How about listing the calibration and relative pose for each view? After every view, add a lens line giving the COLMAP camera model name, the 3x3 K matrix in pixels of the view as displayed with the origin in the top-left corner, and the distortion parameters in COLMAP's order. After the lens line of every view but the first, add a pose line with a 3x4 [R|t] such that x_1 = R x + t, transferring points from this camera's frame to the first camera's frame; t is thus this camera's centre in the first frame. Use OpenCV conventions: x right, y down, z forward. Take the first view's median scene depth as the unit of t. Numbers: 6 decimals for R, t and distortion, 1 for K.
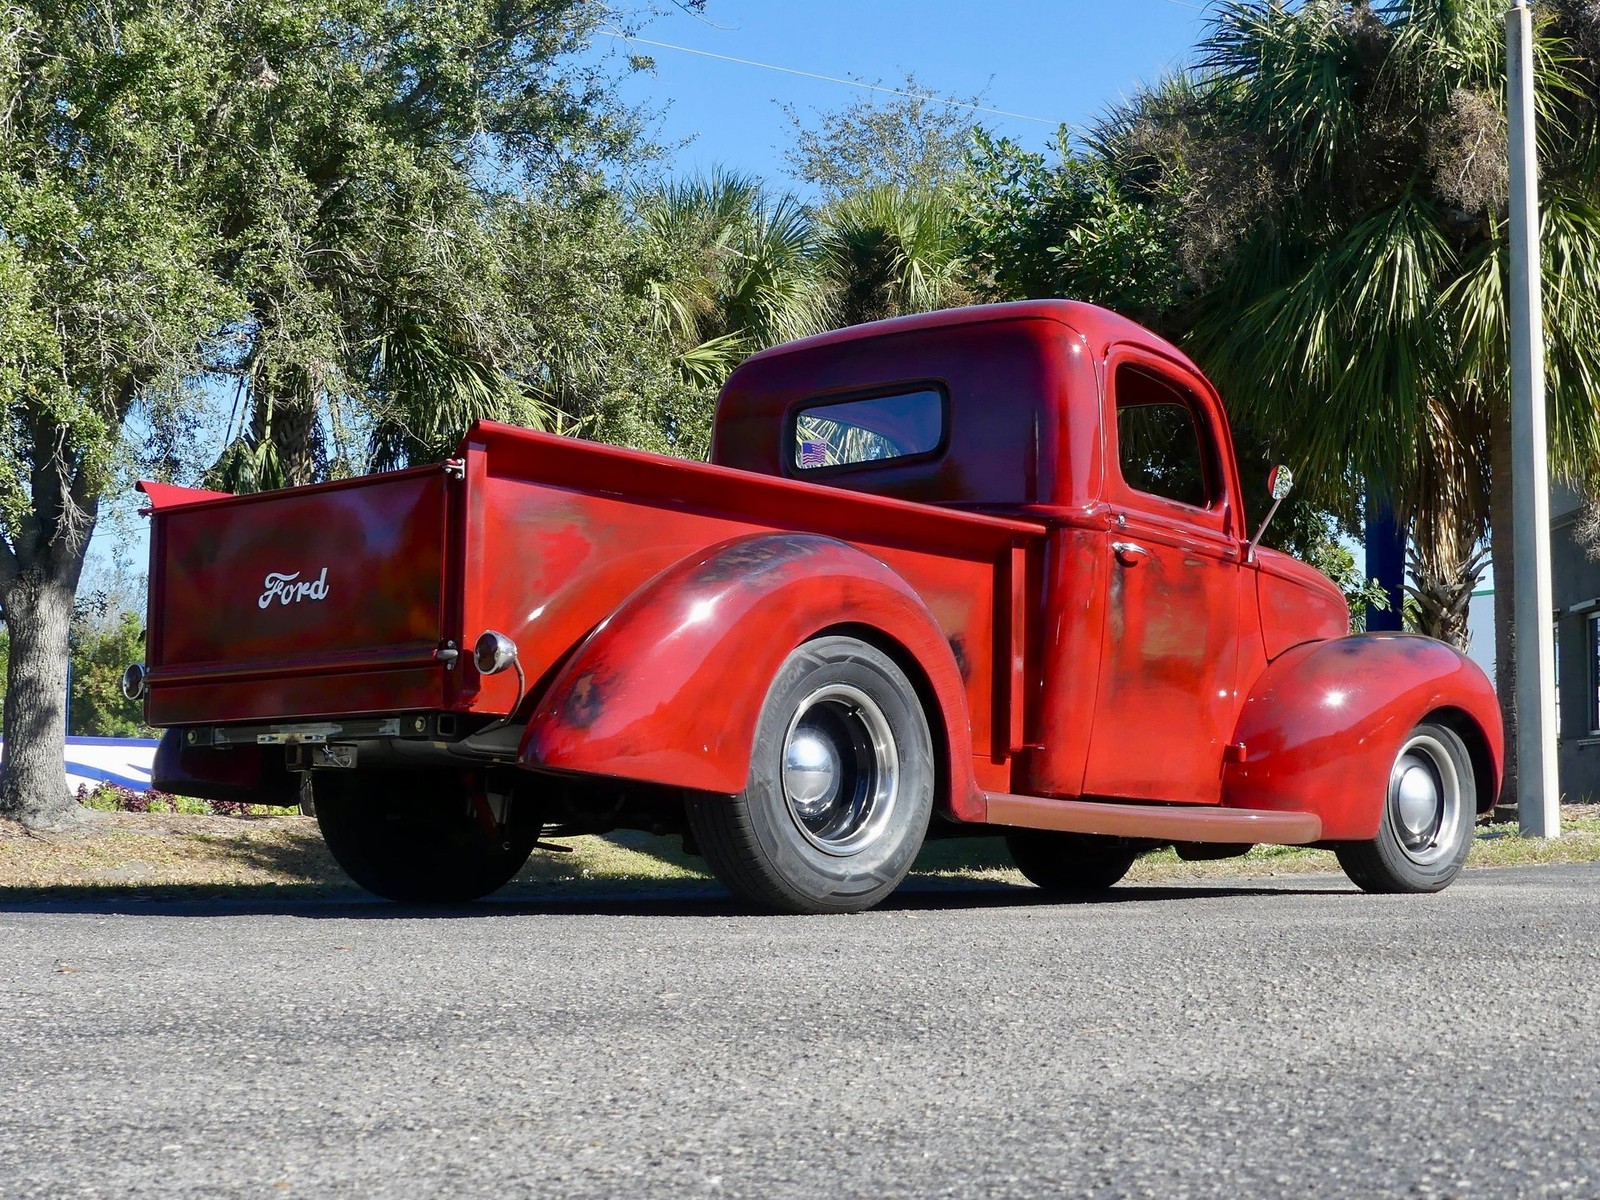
lens RADIAL K [[2889.2, 0, 815.6], [0, 2889.2, 637.7], [0, 0, 1]] dist [-0.051823, 0.000000]
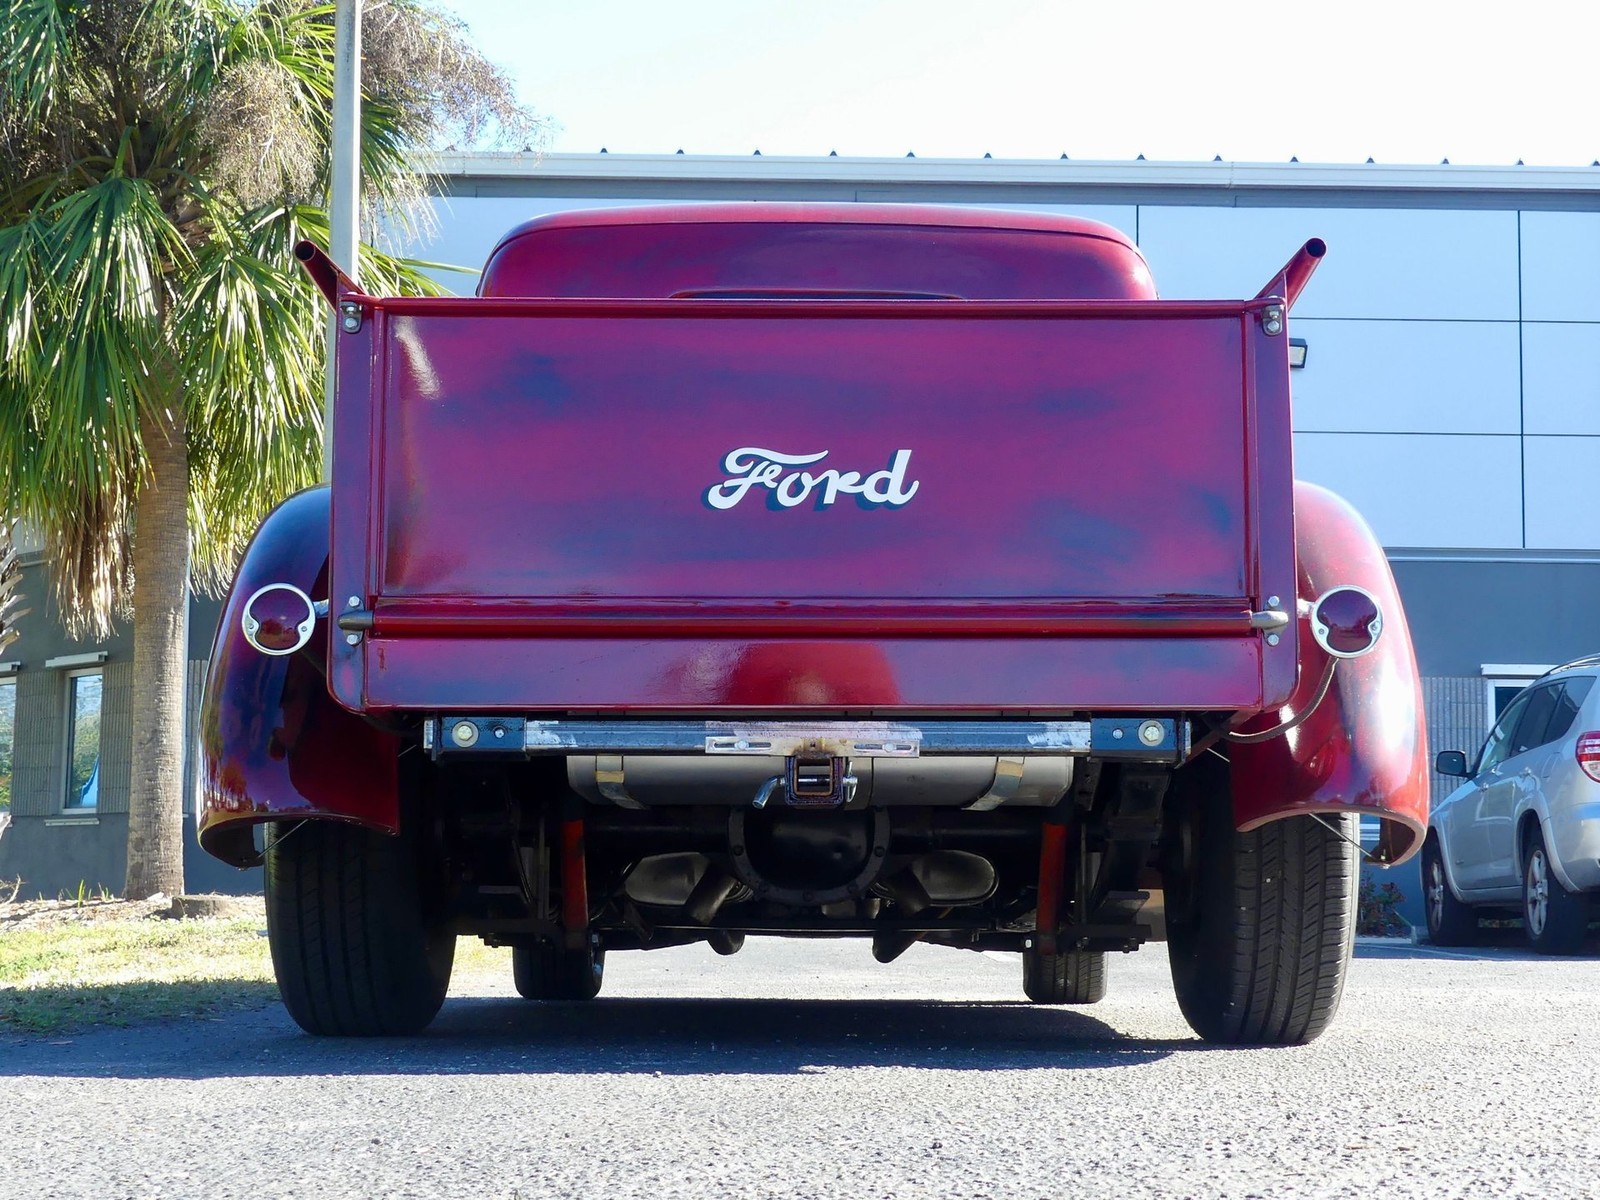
lens RADIAL K [[2889.2, 0, 804.2], [0, 2889.2, 596.0], [0, 0, 1]] dist [-0.051823, 0.000000]
pose [[0.709079, 0.089031, 0.699486, -0.205417], [-0.057195, 0.995990, -0.068791, 0.015911], [-0.702806, 0.008772, 0.711328, 0.214218]]
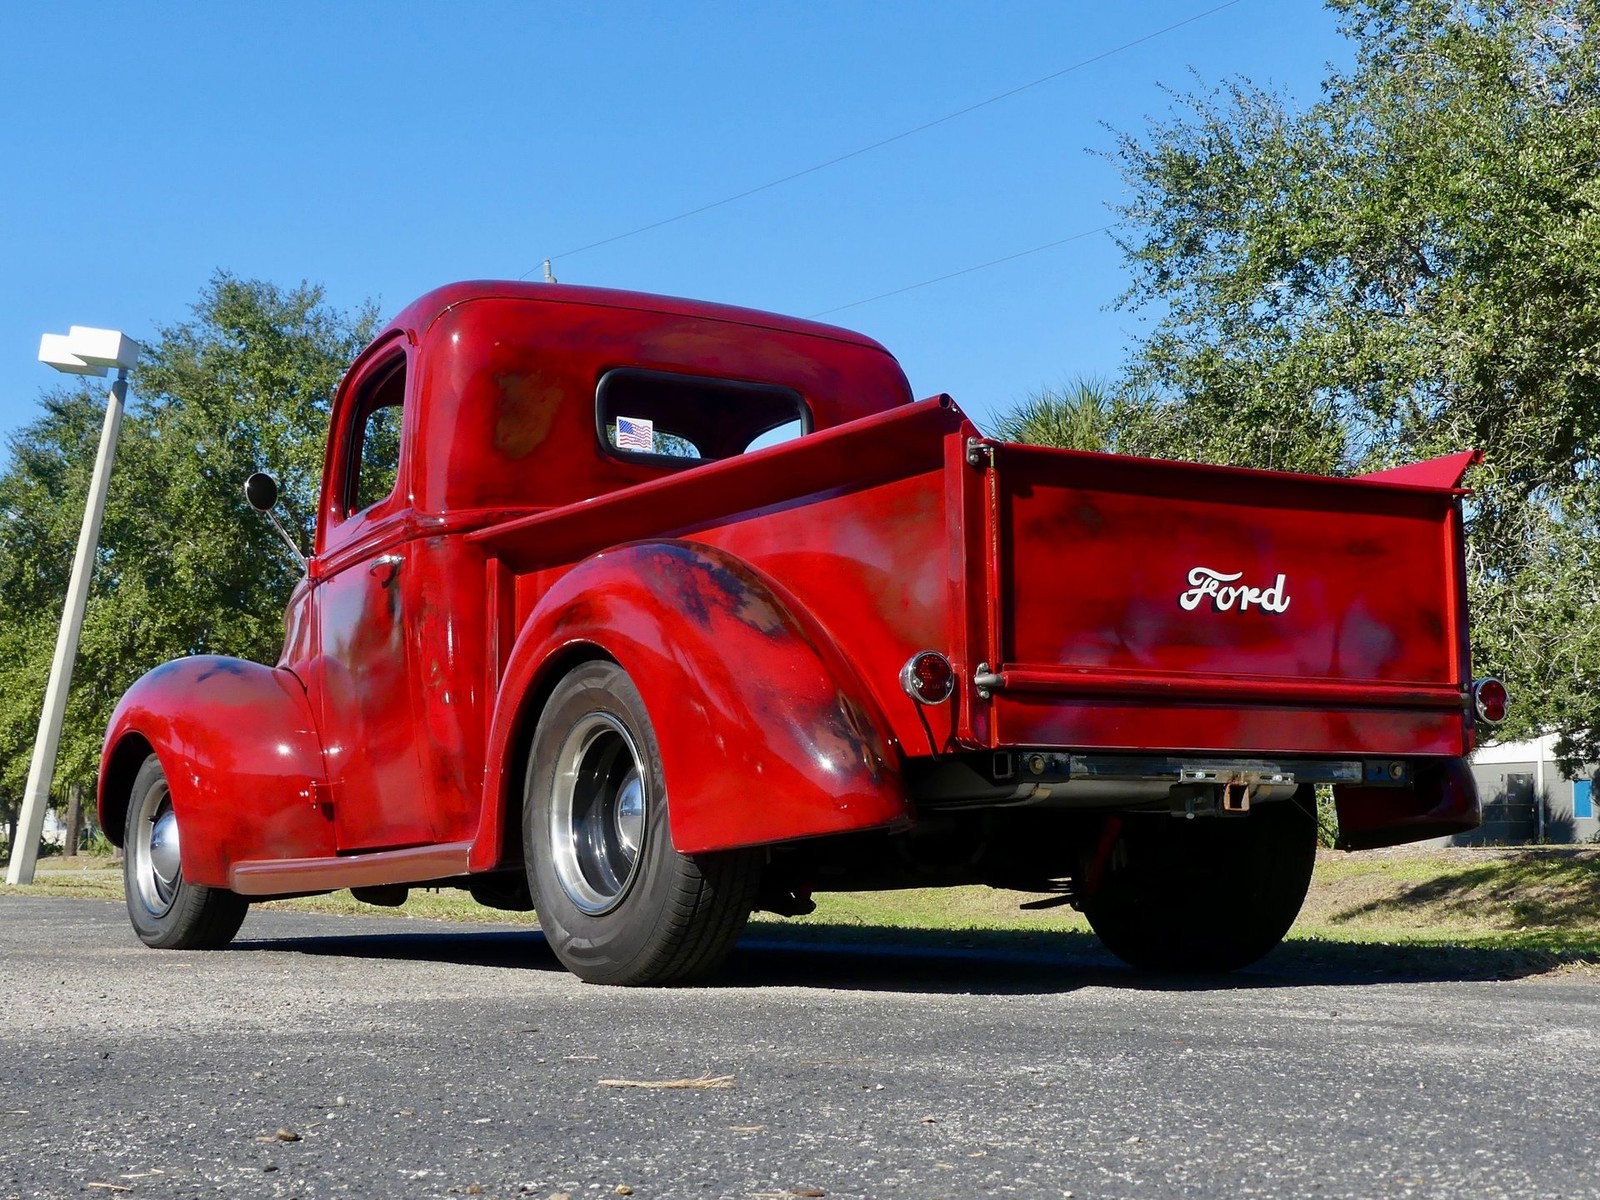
lens RADIAL K [[2889.2, 0, 799.6], [0, 2889.2, 600.6], [0, 0, 1]] dist [-0.051823, 0.000000]
pose [[0.209601, 0.080302, 0.974484, -0.357924], [-0.081651, 0.994578, -0.064396, 0.017126], [-0.974372, -0.066071, 0.215022, 0.337291]]
